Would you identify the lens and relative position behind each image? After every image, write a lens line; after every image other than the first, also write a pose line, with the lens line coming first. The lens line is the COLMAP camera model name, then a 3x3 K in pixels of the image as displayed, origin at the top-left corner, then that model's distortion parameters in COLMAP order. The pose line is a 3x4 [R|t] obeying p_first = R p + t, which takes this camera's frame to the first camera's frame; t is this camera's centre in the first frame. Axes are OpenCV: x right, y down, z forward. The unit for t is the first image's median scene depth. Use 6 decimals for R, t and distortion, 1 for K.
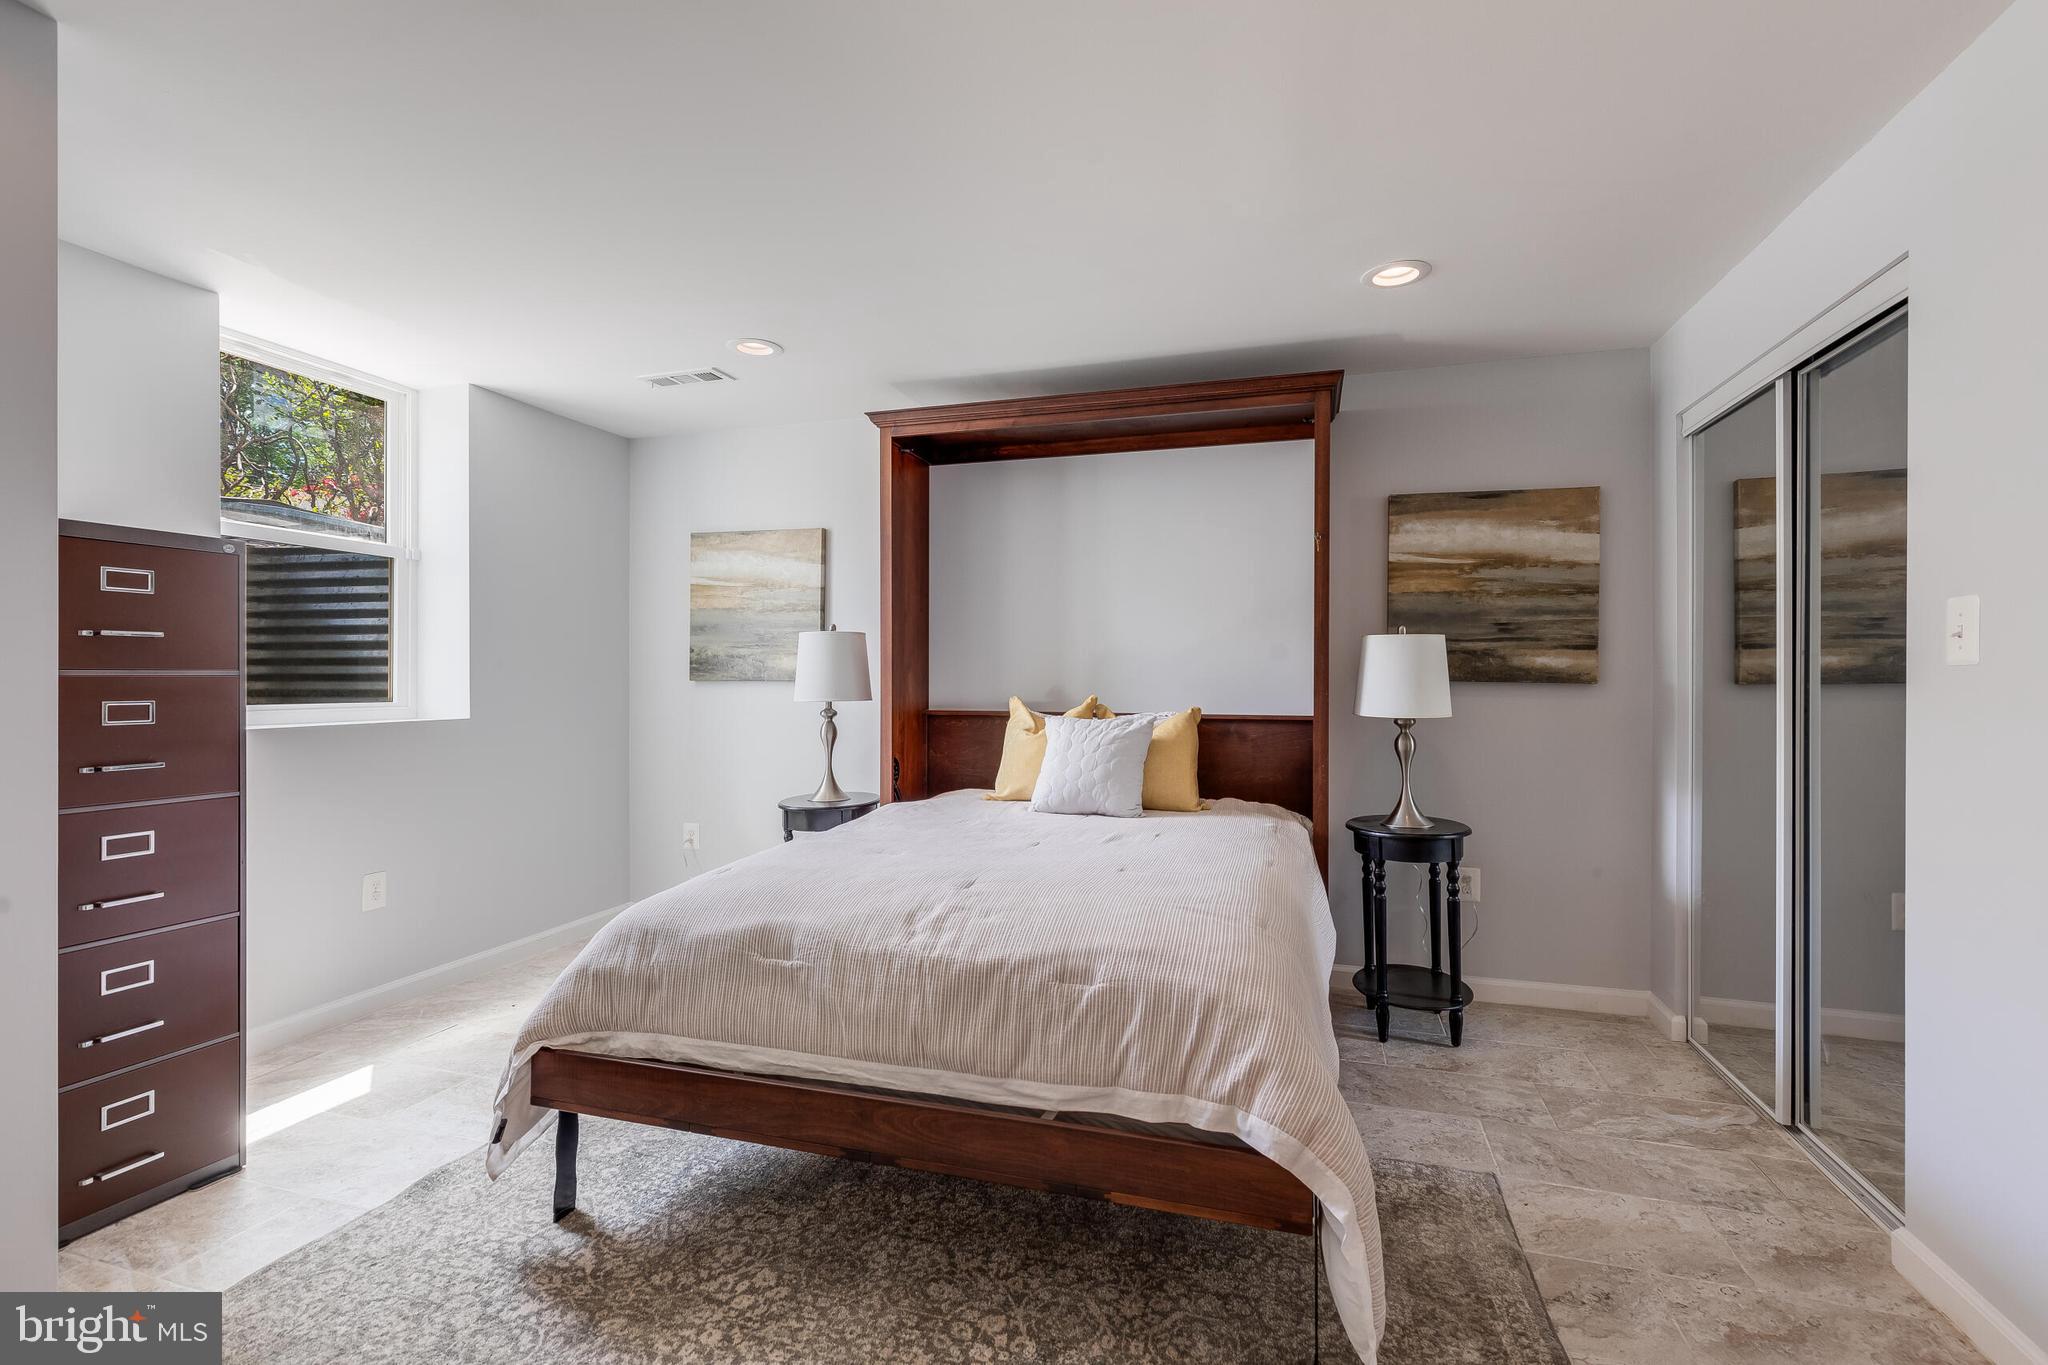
lens RADIAL K [[923.2, 0, 1037.8], [0, 923.2, 676.3], [0, 0, 1]] dist [0.005602, 0.000338]
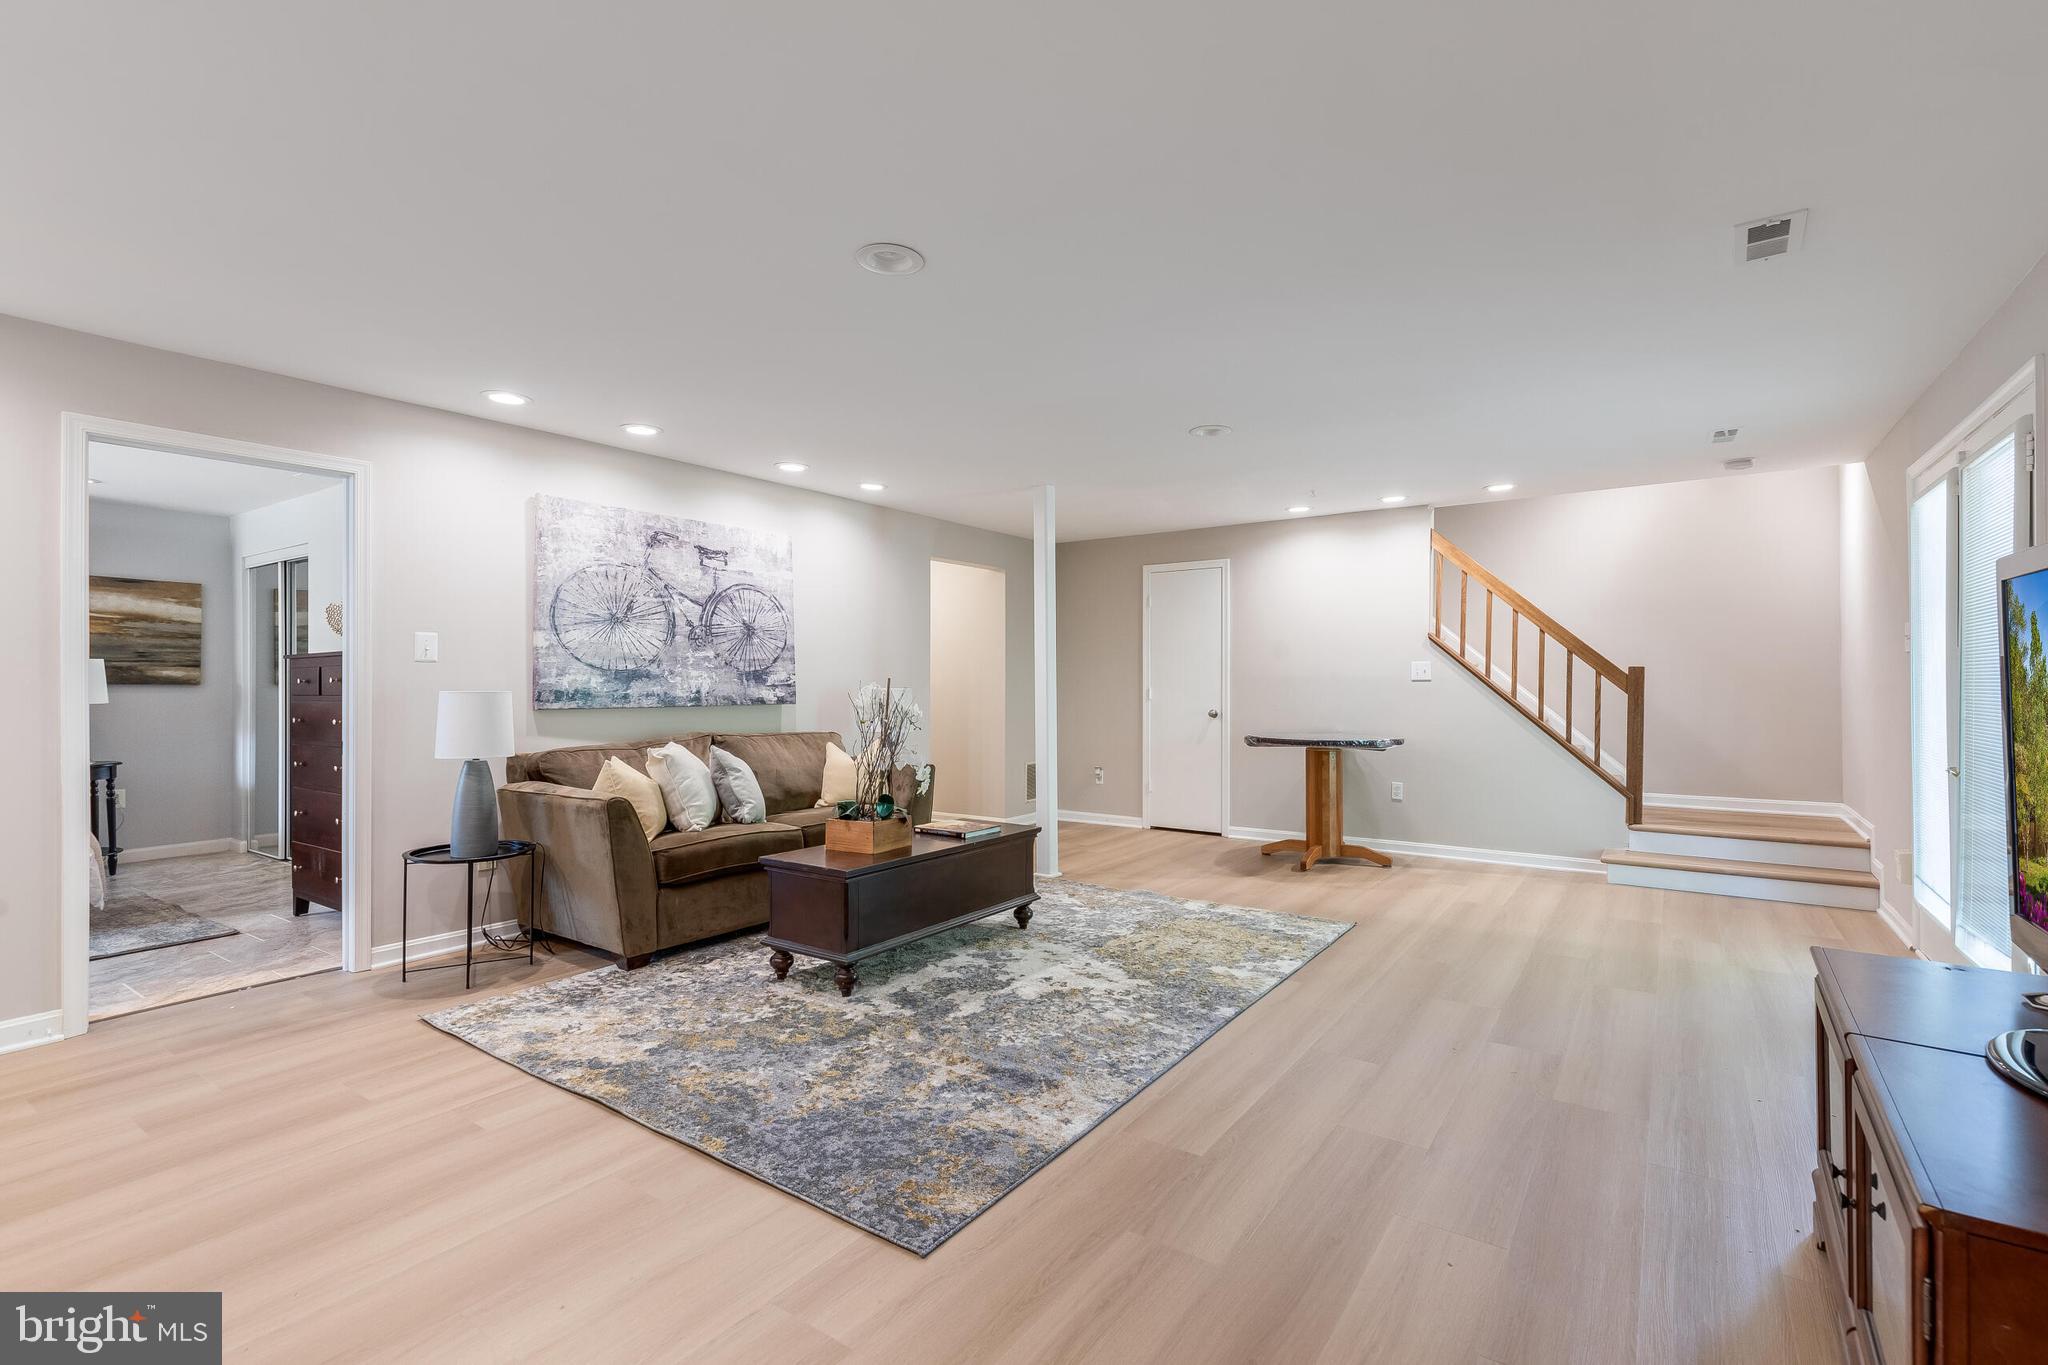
lens RADIAL K [[923.2, 0, 1021.7], [0, 923.2, 679.4], [0, 0, 1]] dist [0.005602, 0.000338]
pose [[0.314520, -0.000219, 0.949251, -0.704516], [-0.000858, 0.999999, 0.000515, -0.005913], [-0.949250, -0.000977, 0.314520, -1.255390]]
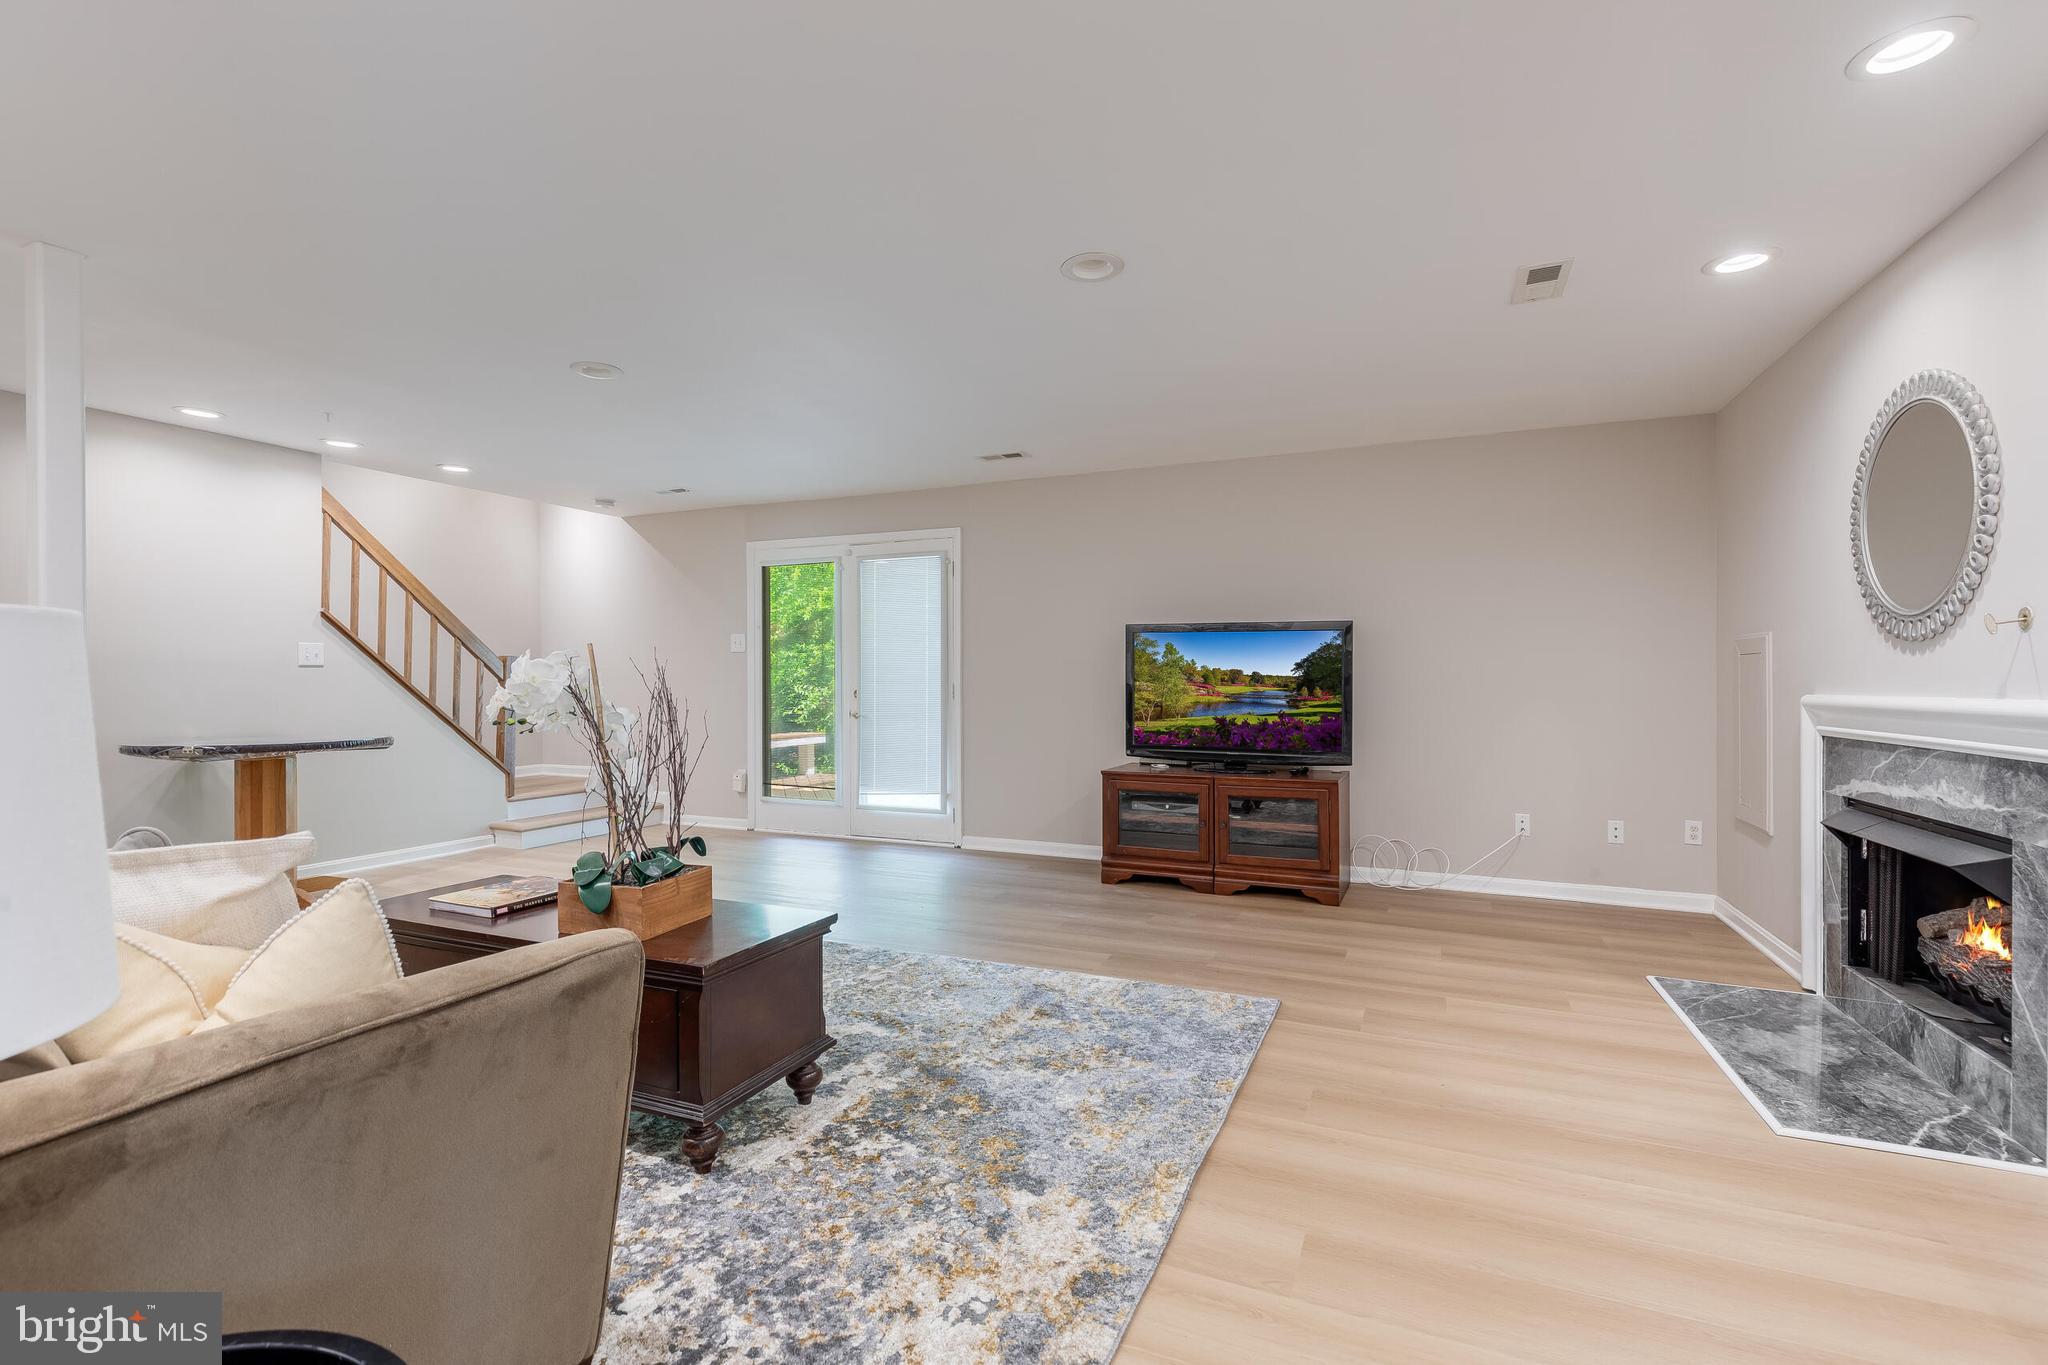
lens RADIAL K [[923.2, 0, 1033.3], [0, 923.2, 679.0], [0, 0, 1]] dist [0.005602, 0.000338]
pose [[-0.993345, -0.001220, 0.115174, 0.554638], [-0.001704, 0.999990, -0.004104, 0.049754], [-0.115167, -0.004273, -0.993337, 1.035147]]
